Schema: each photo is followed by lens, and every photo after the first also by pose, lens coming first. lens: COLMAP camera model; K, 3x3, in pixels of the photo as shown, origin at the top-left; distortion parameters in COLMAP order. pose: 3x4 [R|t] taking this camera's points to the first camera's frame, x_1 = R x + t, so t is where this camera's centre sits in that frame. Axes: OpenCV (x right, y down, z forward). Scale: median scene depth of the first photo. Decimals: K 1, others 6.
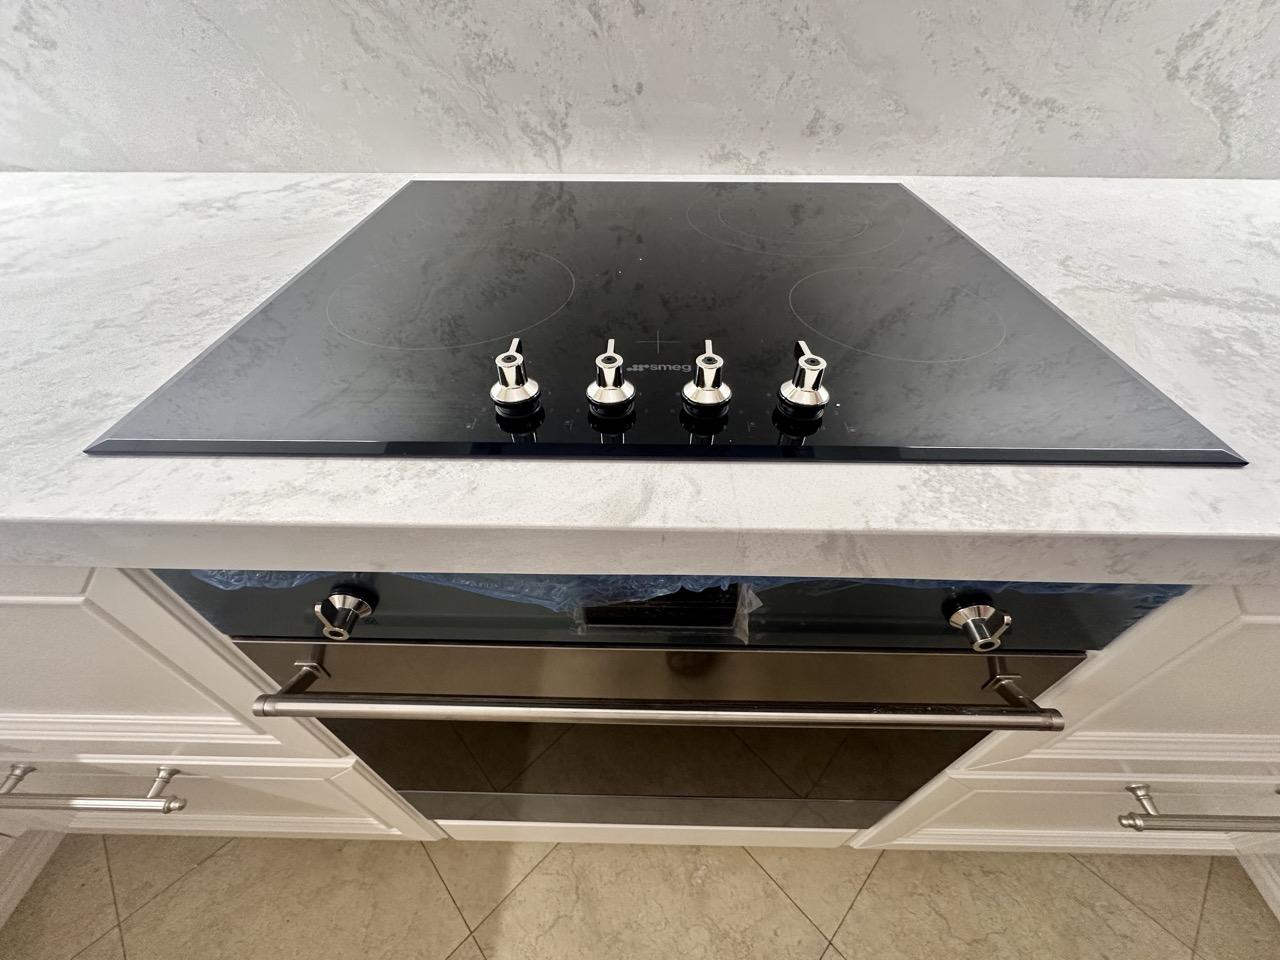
lens RADIAL K [[513.2, 0, 640.6], [0, 513.2, 480.0], [0, 0, 1]] dist [-0.000913, -0.000073]
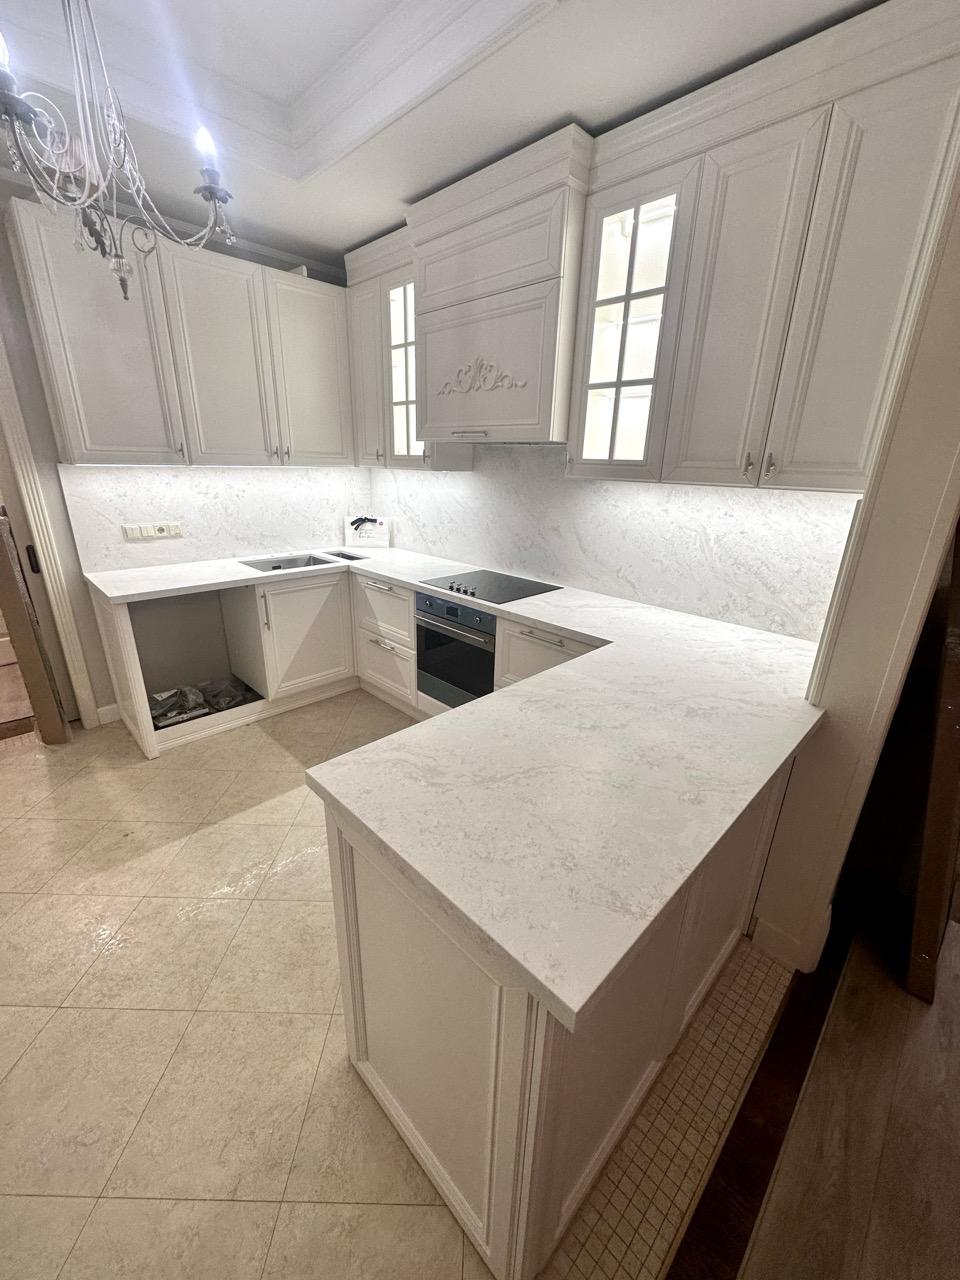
lens RADIAL K [[513.2, 0, 480.0], [0, 513.2, 642.8], [0, 0, 1]] dist [-0.000913, -0.000073]
pose [[0.714241, 0.250556, -0.653515, 3.186185], [-0.504128, 0.831874, -0.232035, 1.273604], [0.485504, 0.495184, 0.720471, -2.428779]]
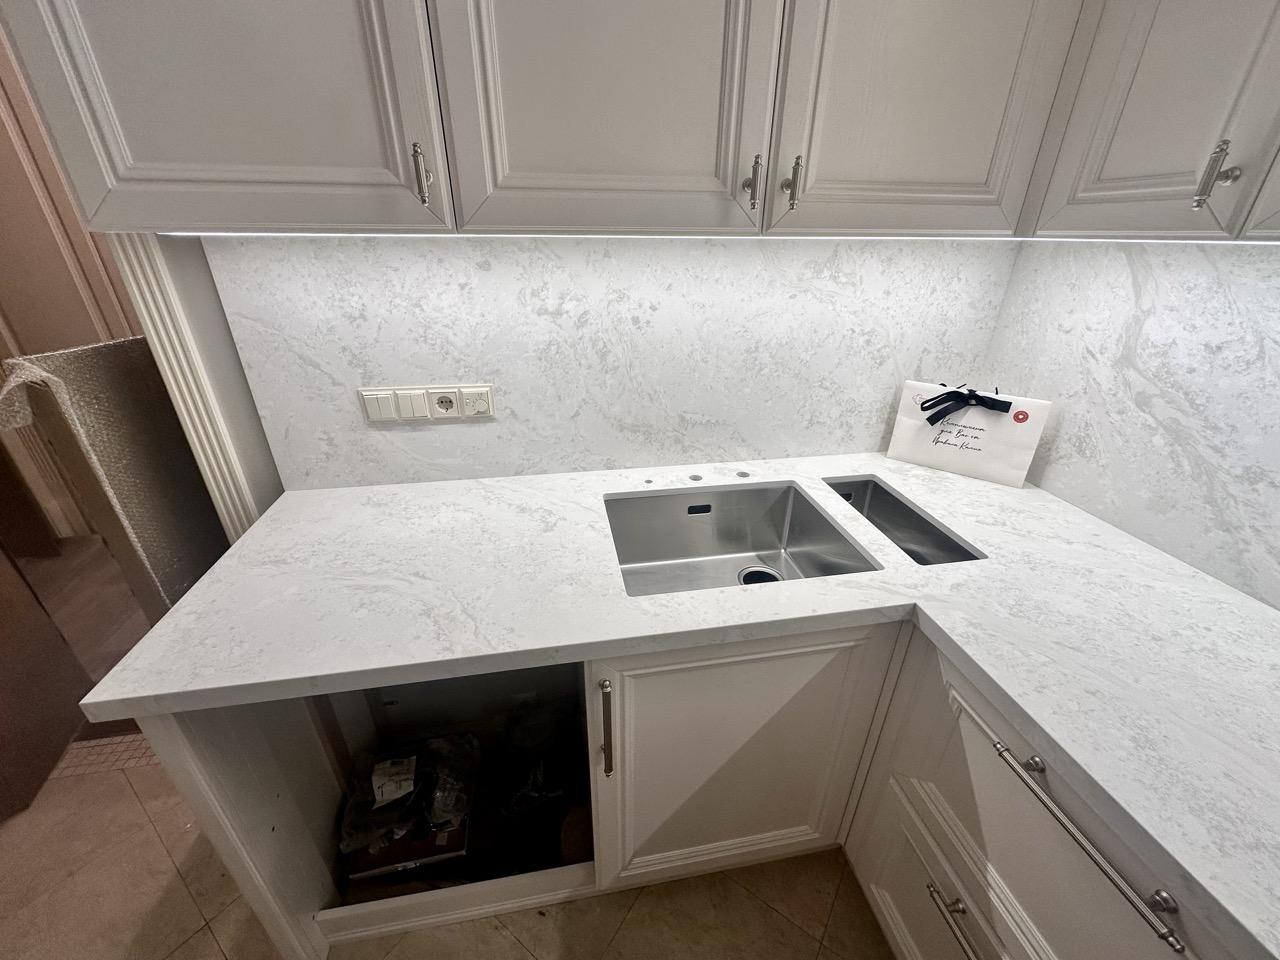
lens RADIAL K [[513.2, 0, 640.0], [0, 513.2, 482.3], [0, 0, 1]] dist [-0.000913, -0.000073]
pose [[0.191120, 0.430679, -0.882037, -0.553934], [-0.688959, 0.698913, 0.191980, 0.044936], [0.699149, 0.570996, 0.430296, -1.013421]]
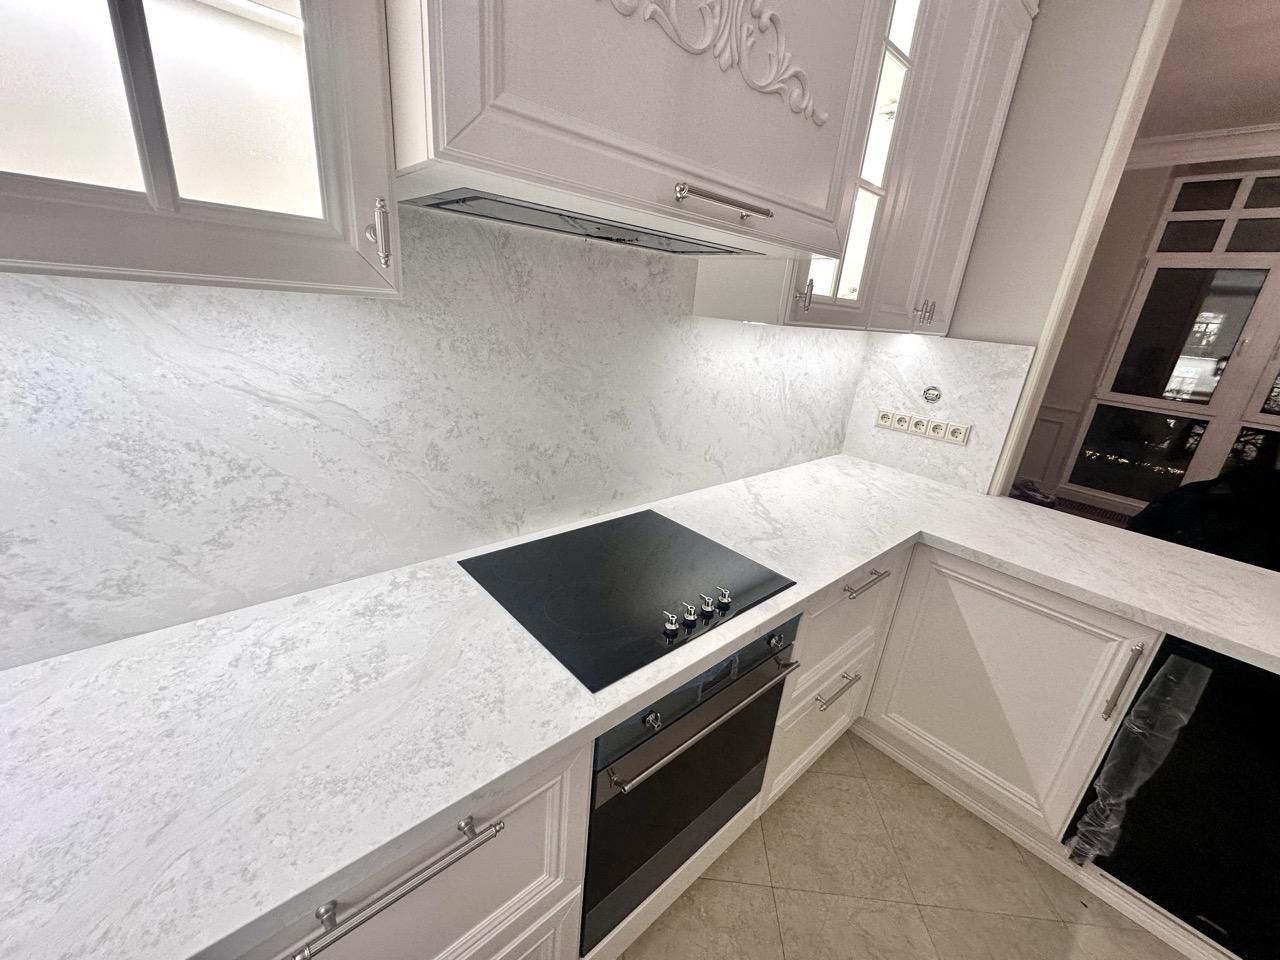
lens RADIAL K [[513.2, 0, 638.9], [0, 513.2, 481.3], [0, 0, 1]] dist [-0.000913, -0.000073]
pose [[0.730744, -0.167346, 0.661822, -1.236275], [0.409585, 0.883076, -0.228948, -0.163460], [-0.546126, 0.438375, 0.713845, -0.859542]]
